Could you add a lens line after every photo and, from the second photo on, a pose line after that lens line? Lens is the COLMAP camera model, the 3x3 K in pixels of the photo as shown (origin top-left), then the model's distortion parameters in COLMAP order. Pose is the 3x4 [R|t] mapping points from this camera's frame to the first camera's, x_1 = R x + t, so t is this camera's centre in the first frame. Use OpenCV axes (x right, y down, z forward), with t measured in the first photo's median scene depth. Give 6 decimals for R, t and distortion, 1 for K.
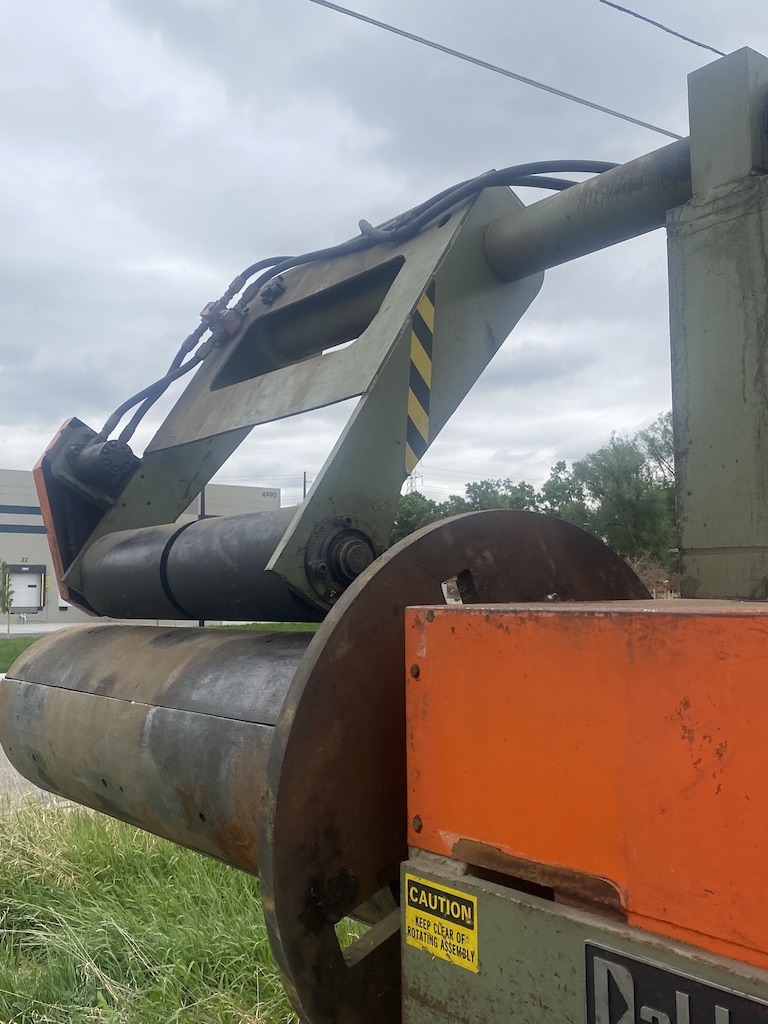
lens RADIAL K [[988.5, 0, 384.0], [0, 988.5, 512.0], [0, 0, 1]] dist [0.001351, -0.002251]
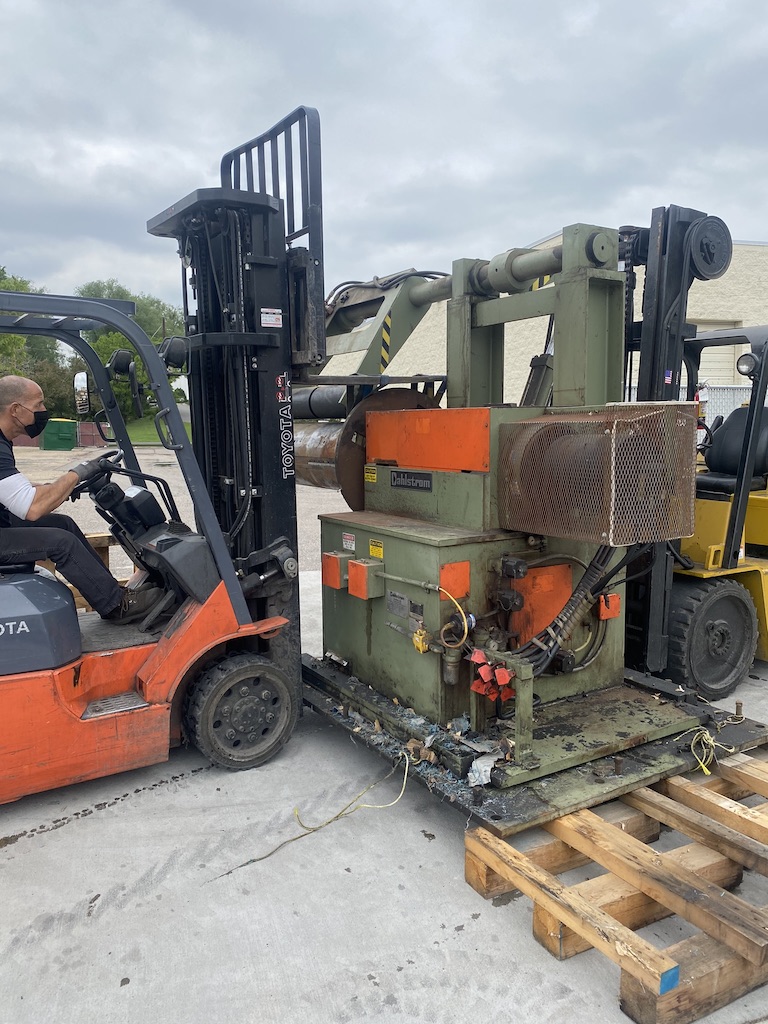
lens RADIAL K [[789.0, 0, 392.8], [0, 789.0, 515.9], [0, 0, 1]] dist [0.006256, -0.002939]
pose [[0.995290, 0.005302, -0.096796, 0.309921], [0.014785, 0.978521, 0.205617, -0.110463], [0.095807, -0.206079, 0.973834, -1.625208]]
